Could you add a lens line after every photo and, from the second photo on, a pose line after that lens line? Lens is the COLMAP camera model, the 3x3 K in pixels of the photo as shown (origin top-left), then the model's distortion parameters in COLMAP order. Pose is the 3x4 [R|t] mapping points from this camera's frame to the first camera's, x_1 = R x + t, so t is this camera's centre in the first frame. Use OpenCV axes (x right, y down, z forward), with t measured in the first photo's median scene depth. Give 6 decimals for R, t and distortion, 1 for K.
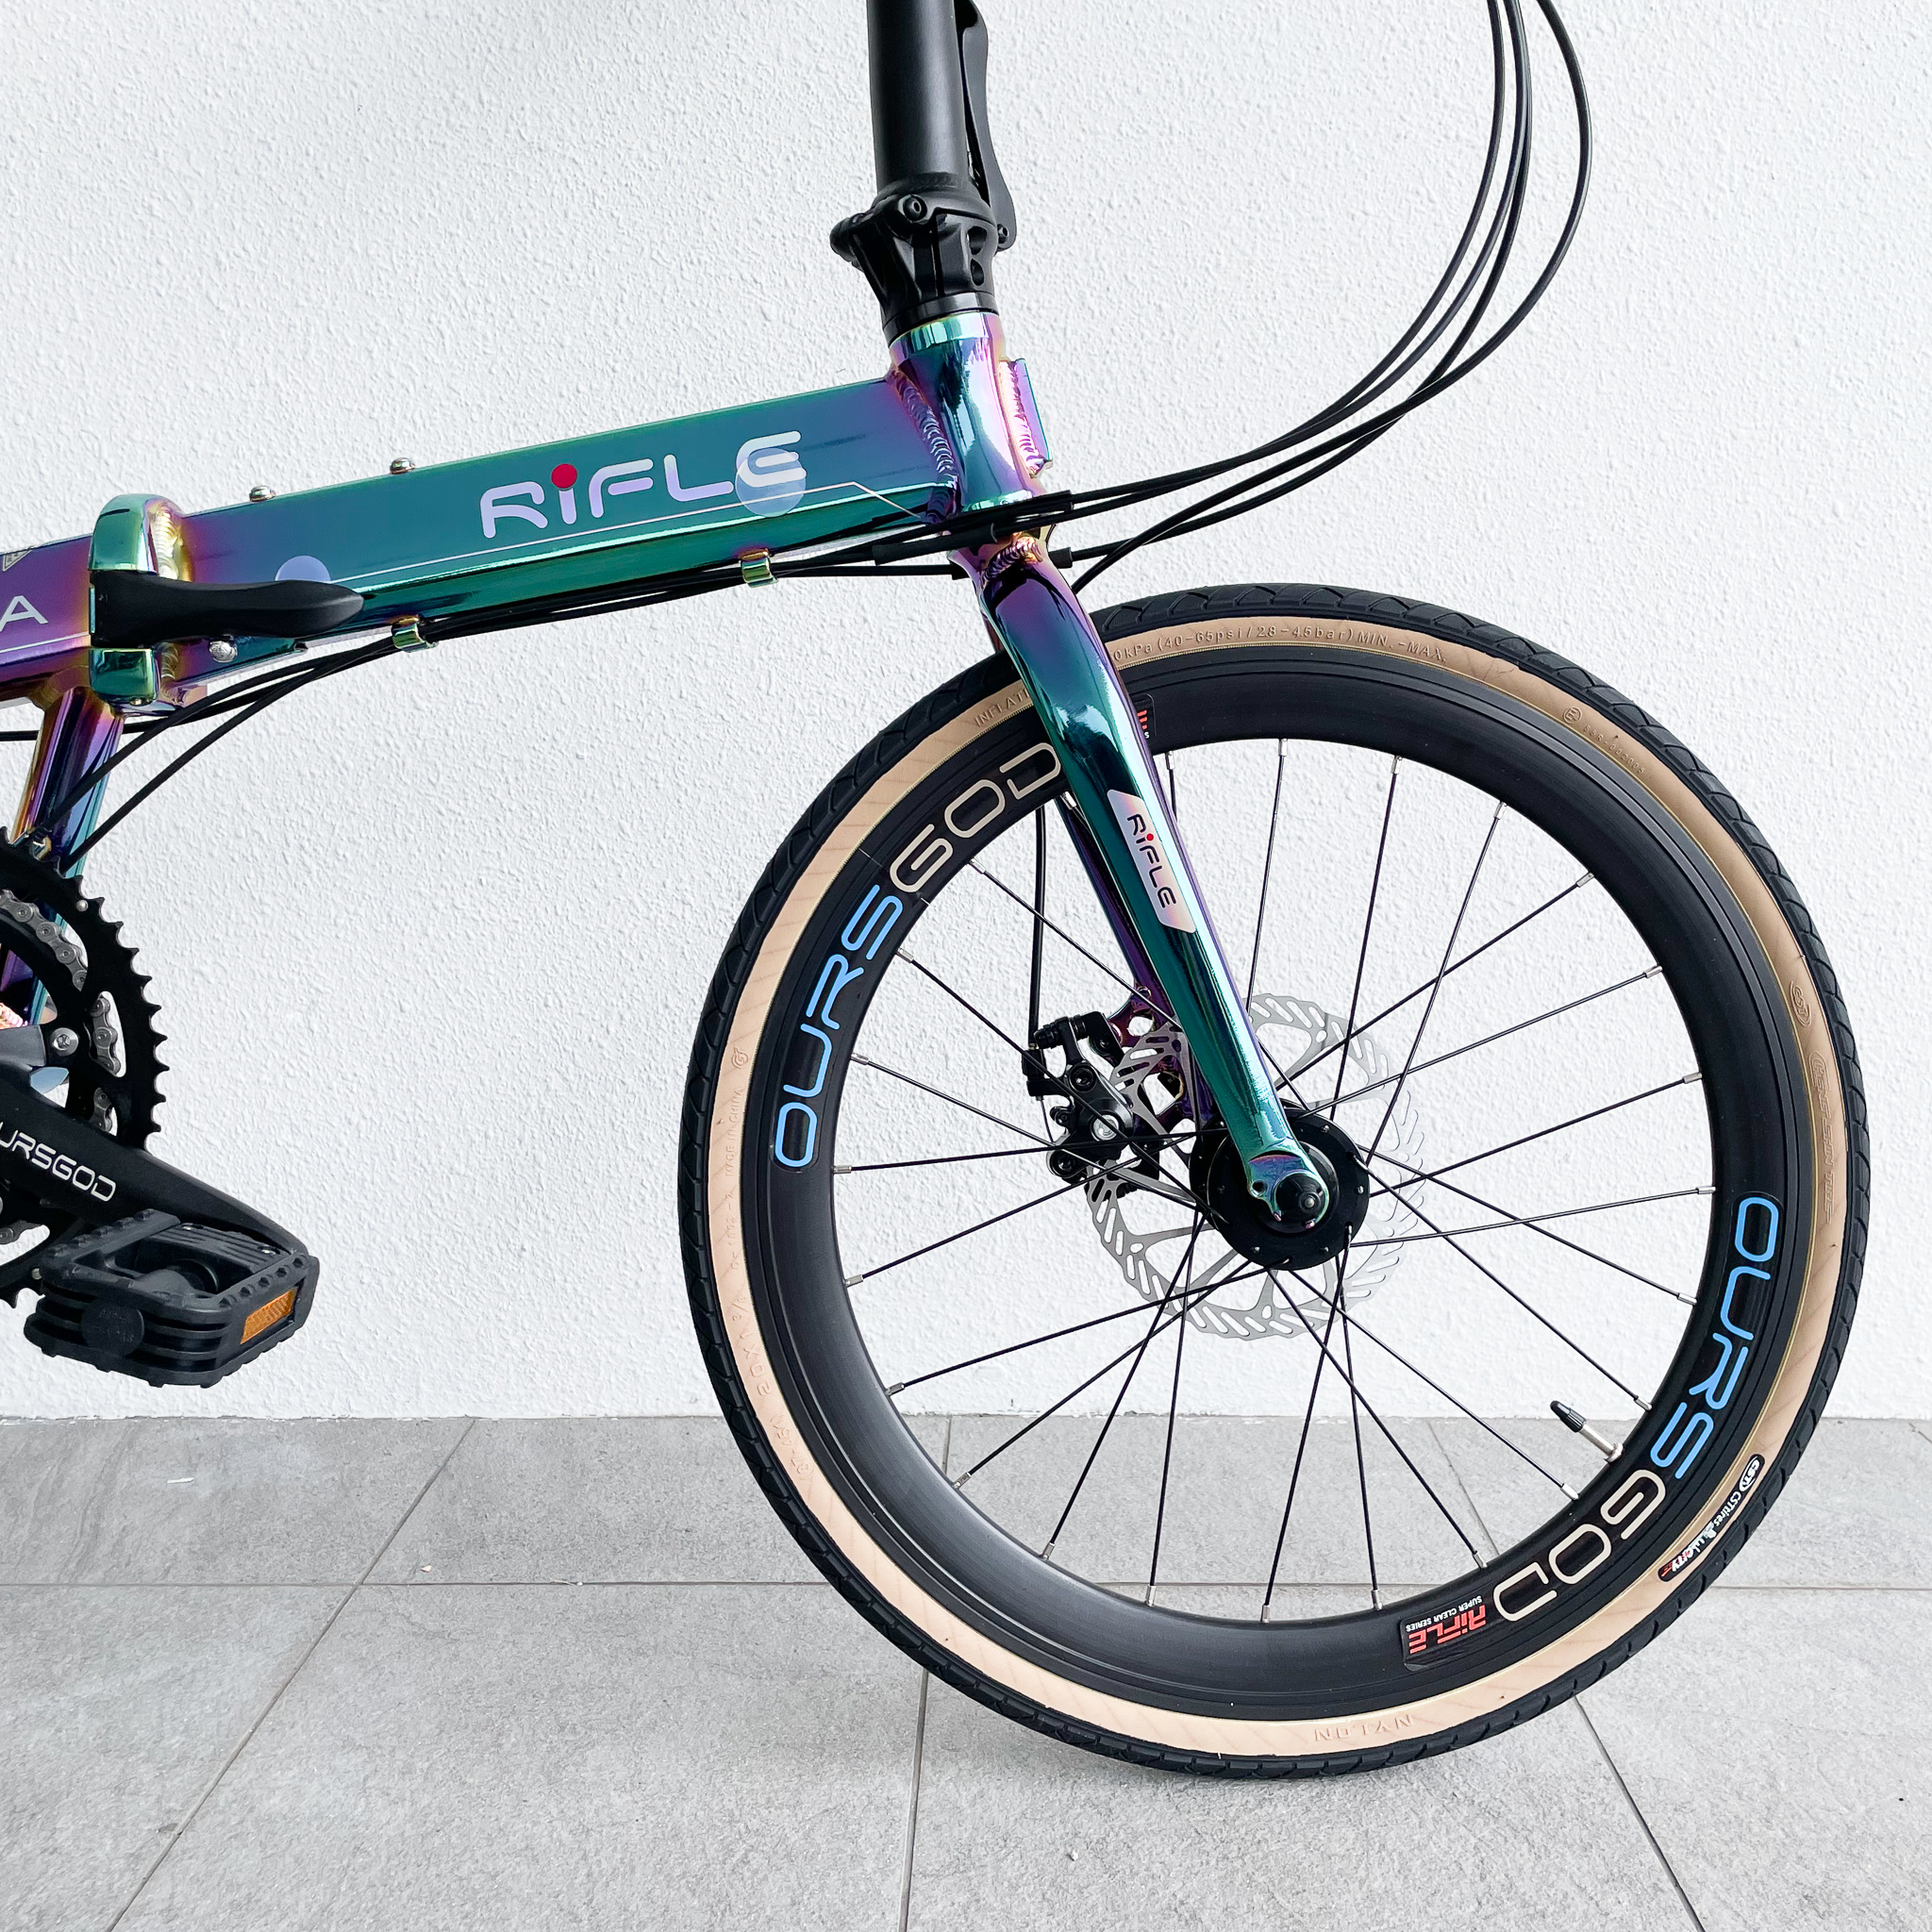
lens RADIAL K [[1925.9, 0, 998.4], [0, 1925.9, 955.8], [0, 0, 1]] dist [0.077143, -0.100451]
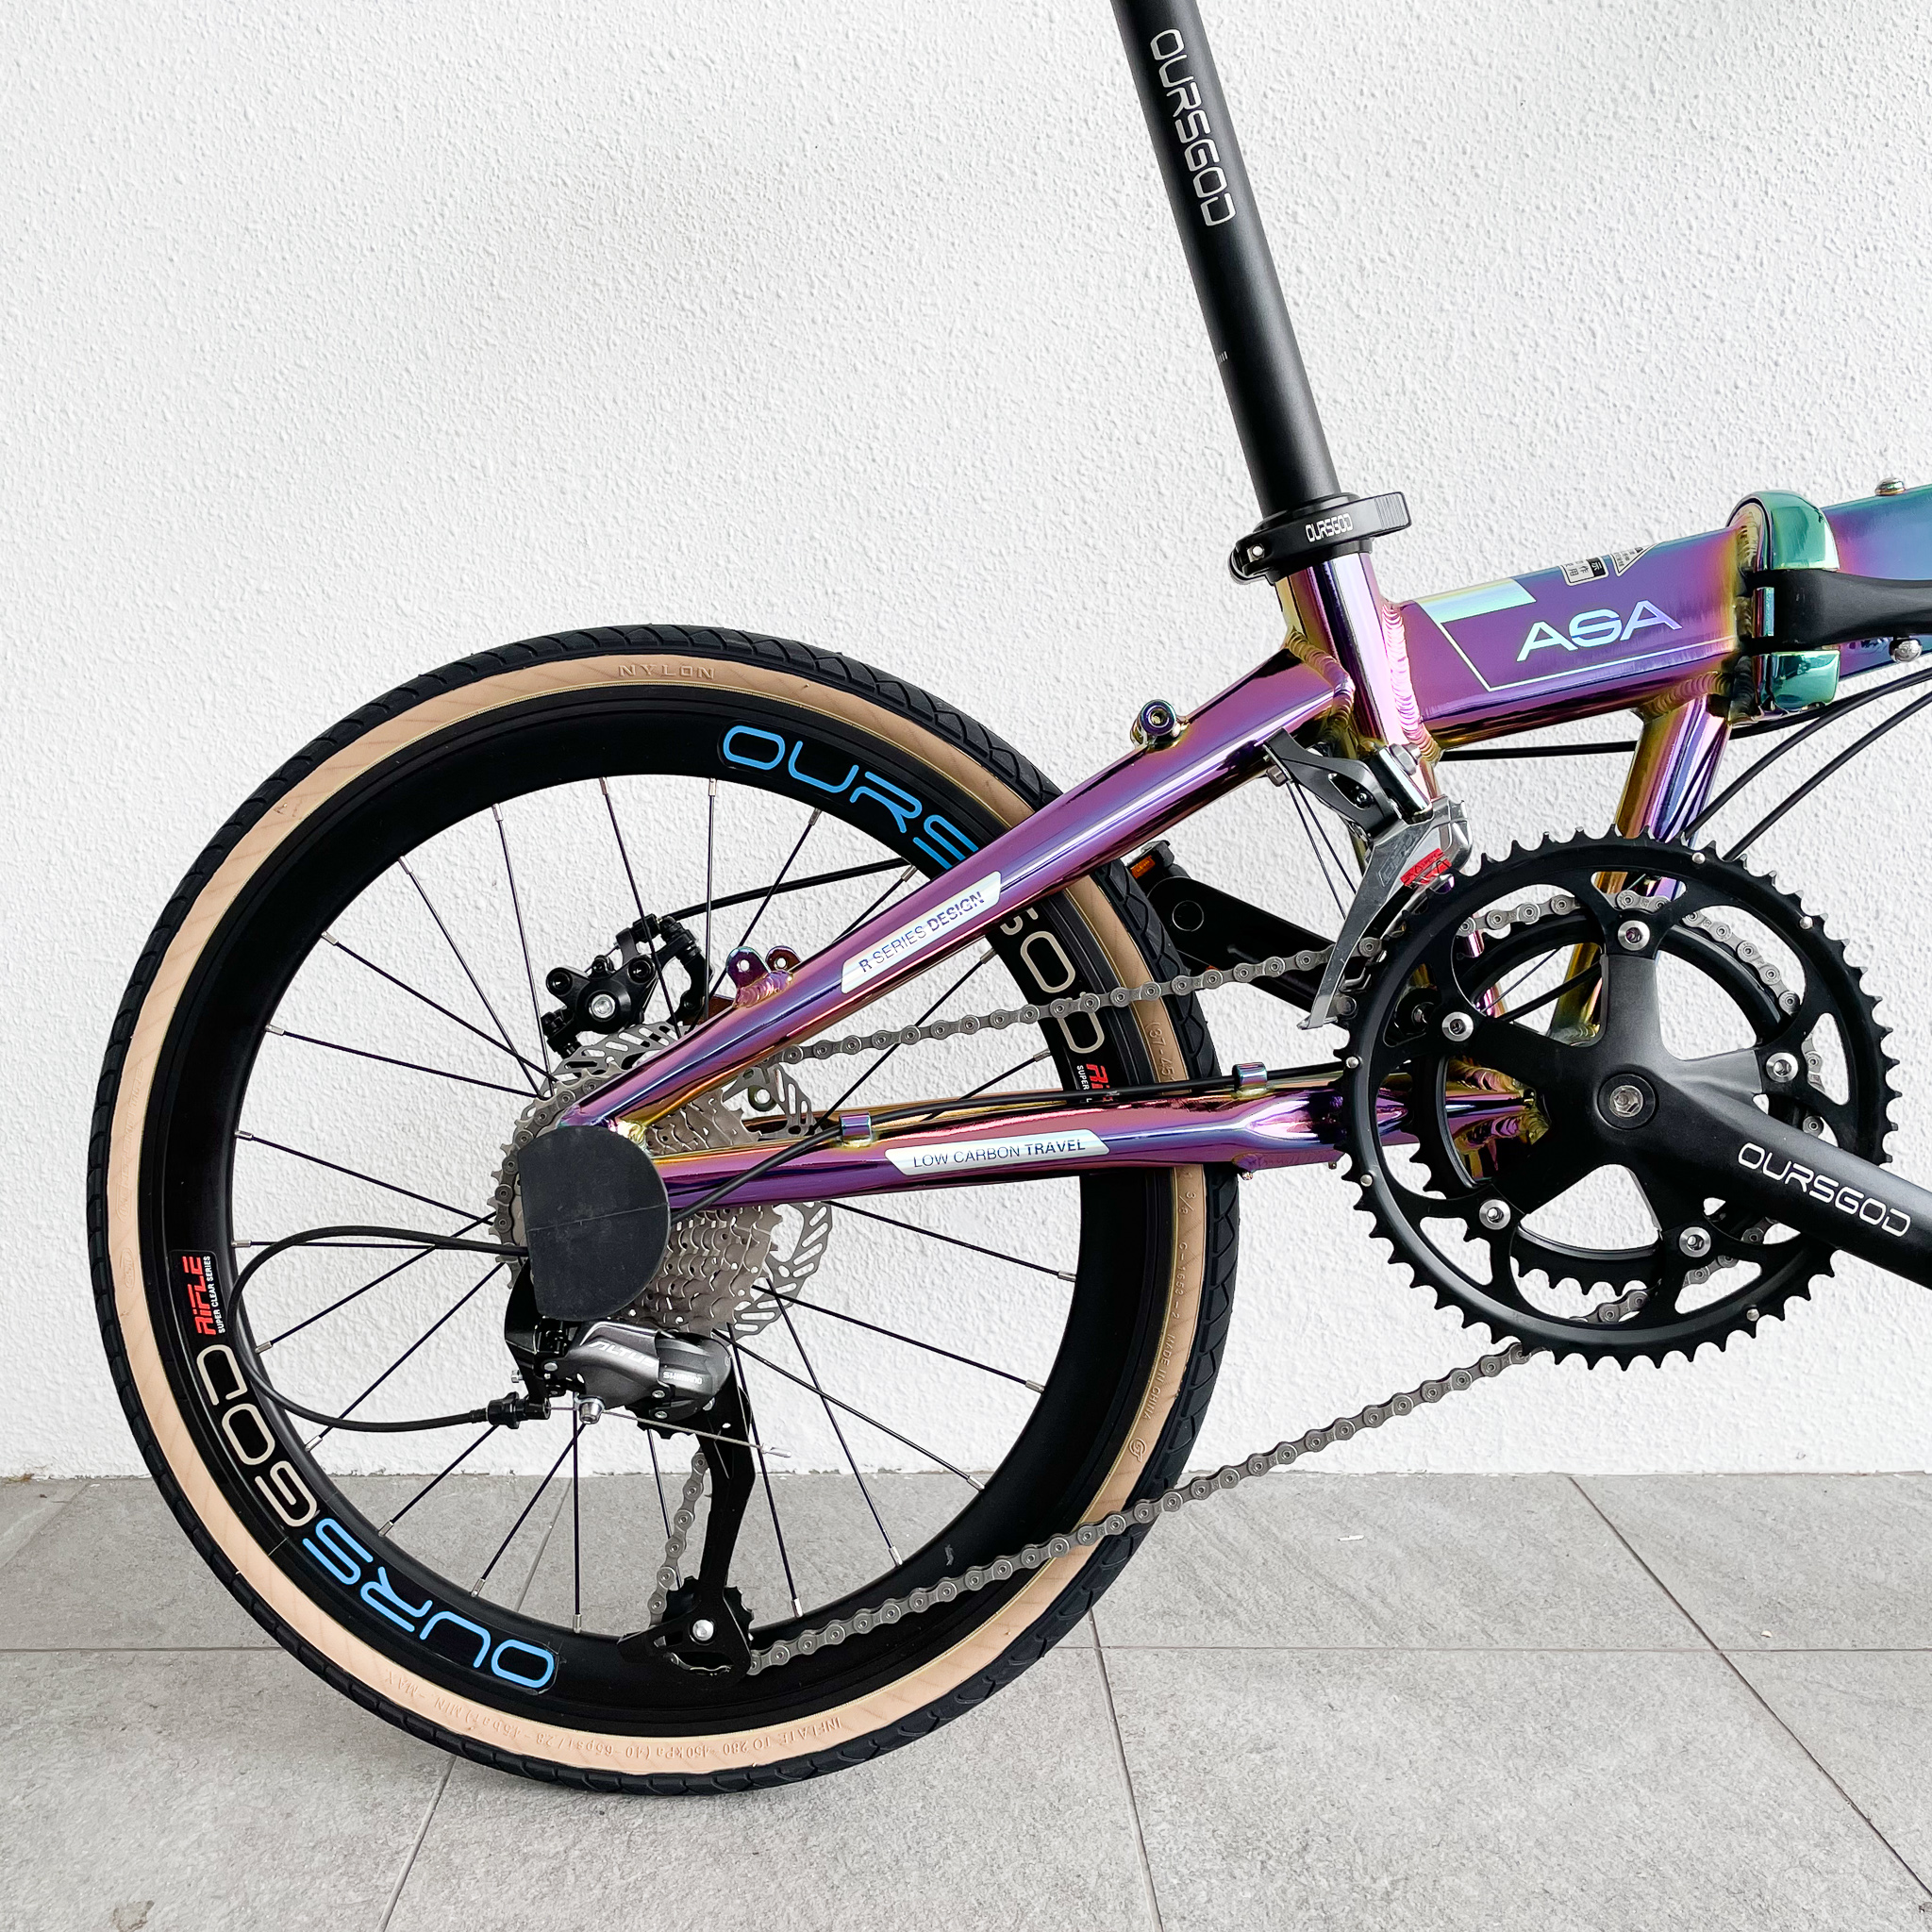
lens RADIAL K [[1980.0, 0, 805.7], [0, 1980.0, 954.5], [0, 0, 1]] dist [0.087322, -0.115635]
pose [[0.999354, -0.015583, -0.032377, -0.647003], [0.014793, 0.999591, -0.024491, 0.004259], [0.032745, 0.023996, 0.999176, 0.008329]]
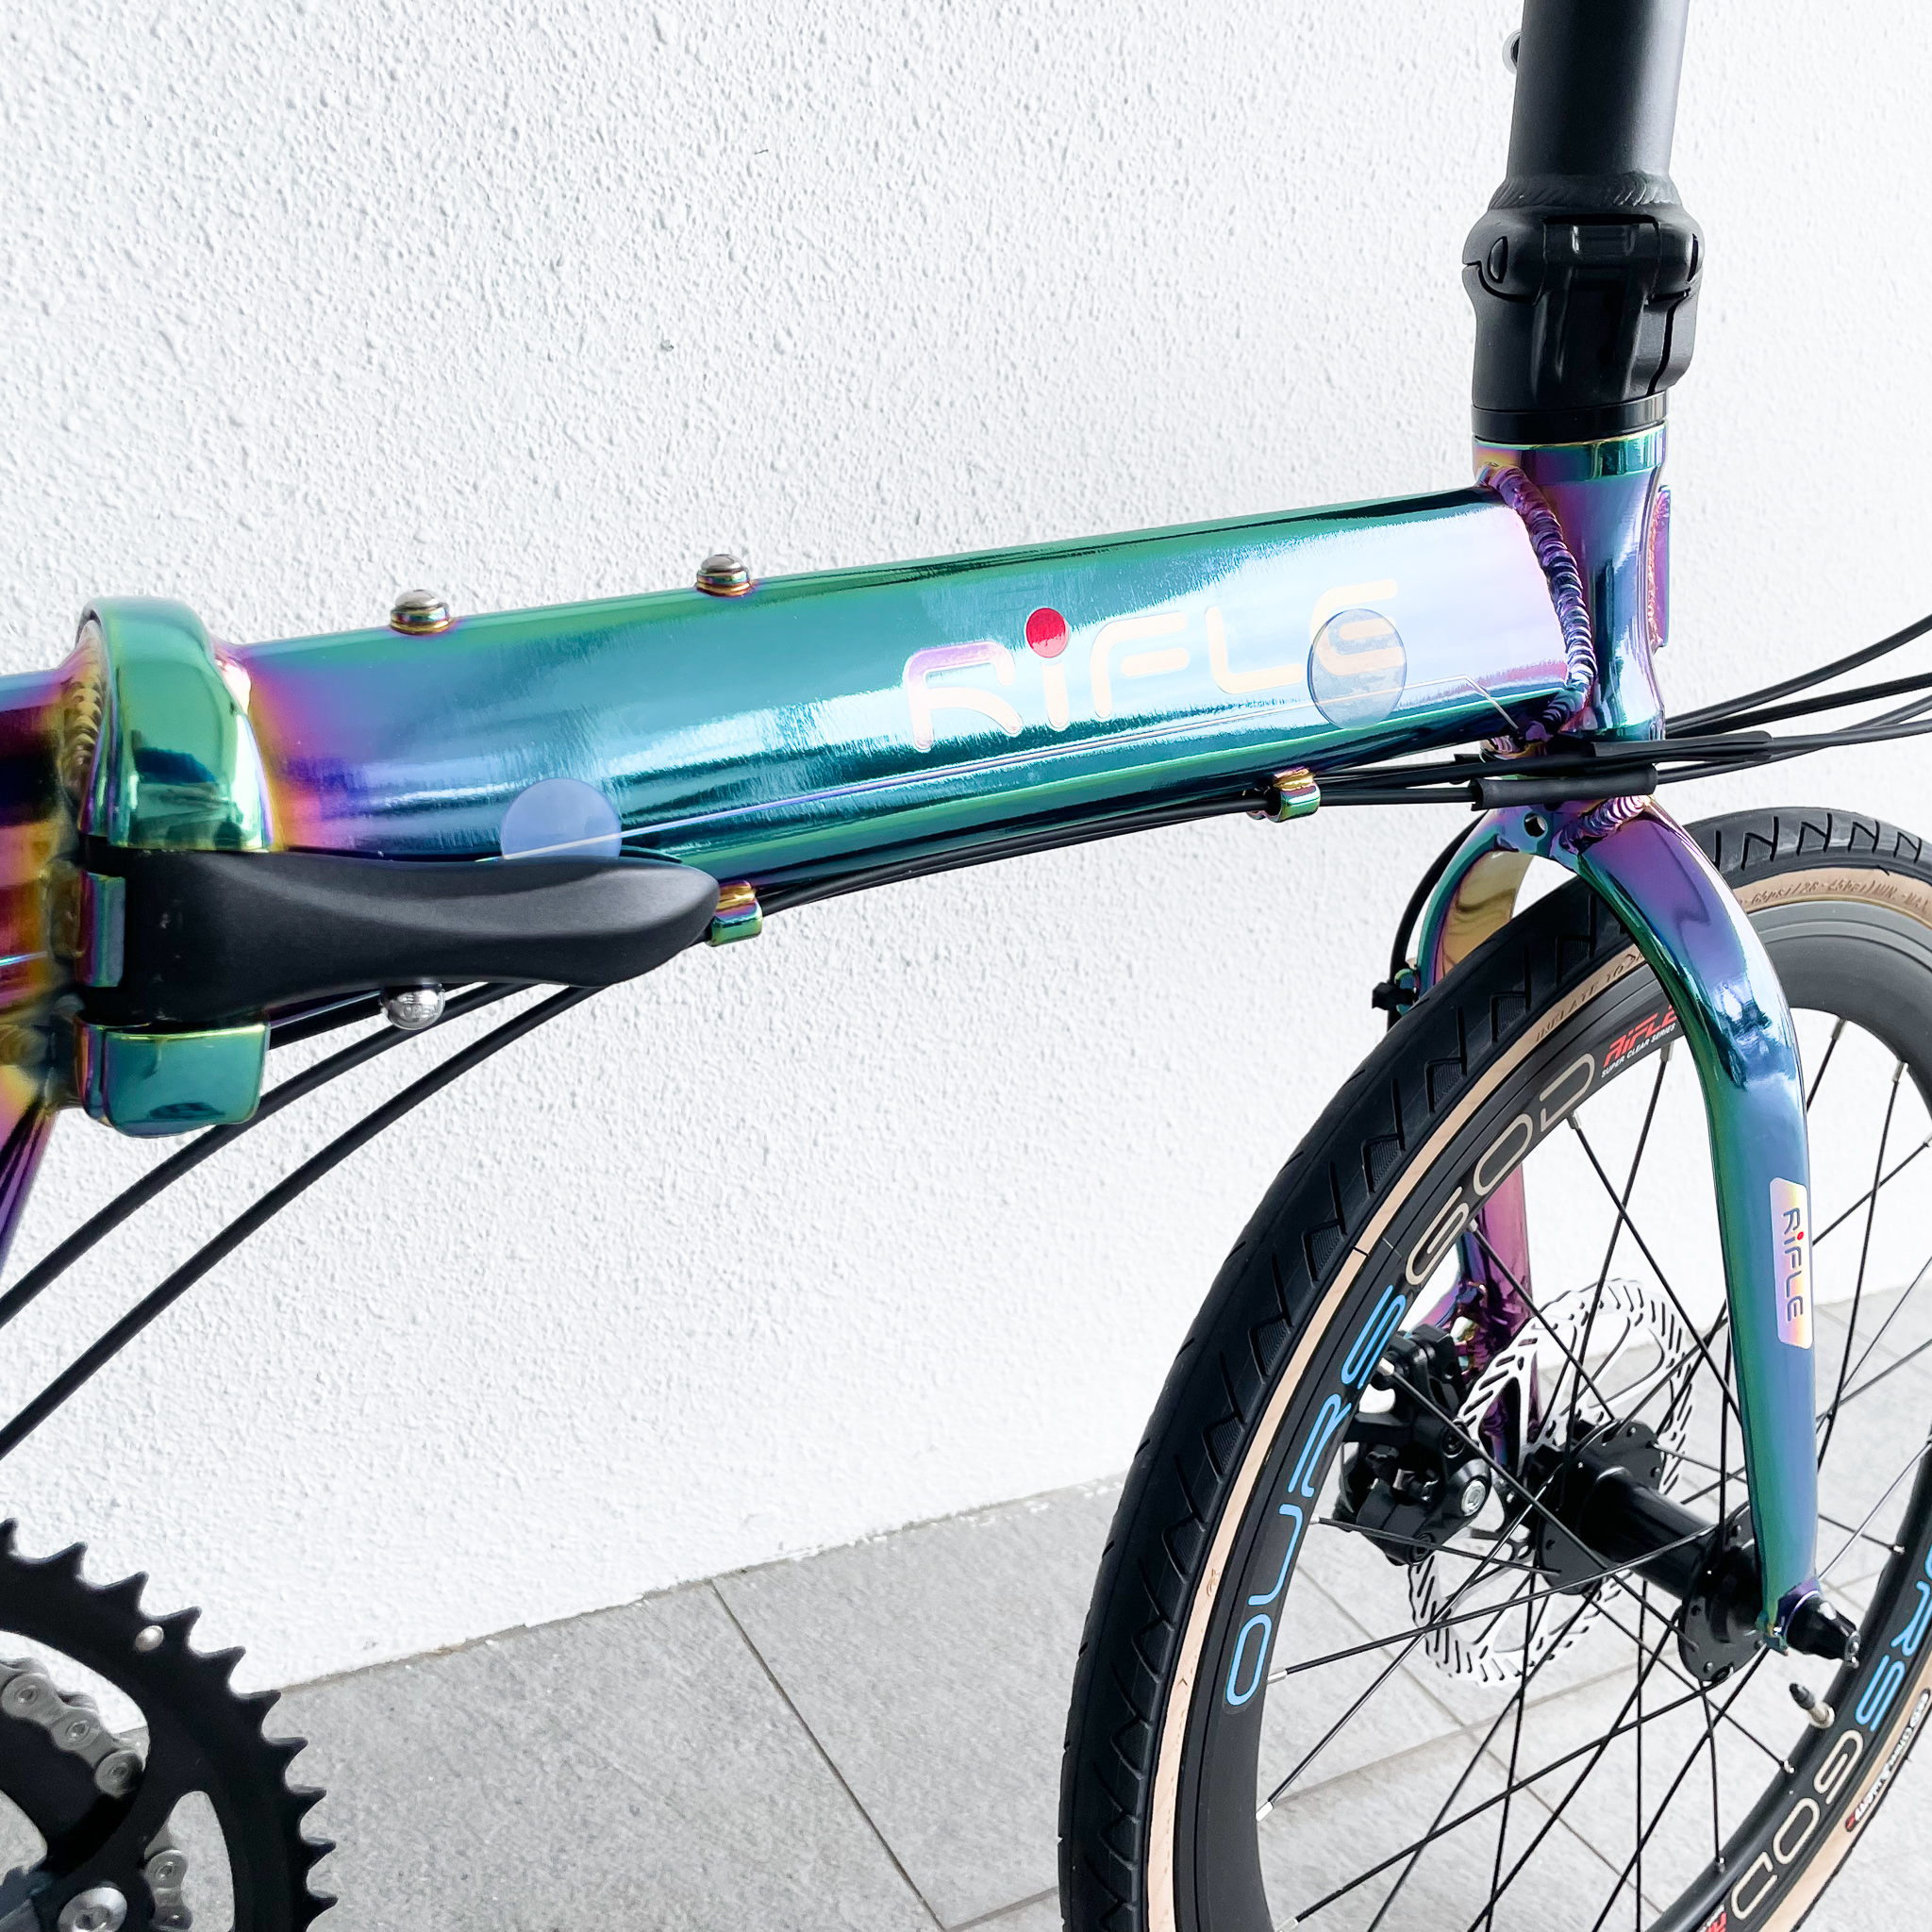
lens RADIAL K [[1942.2, 0, 978.7], [0, 1942.2, 935.1], [0, 0, 1]] dist [0.077044, -0.114241]
pose [[0.824581, -0.046643, 0.563818, -0.387982], [-0.092520, 0.972061, 0.215726, -0.201033], [-0.558127, -0.230047, 0.797228, 0.407906]]
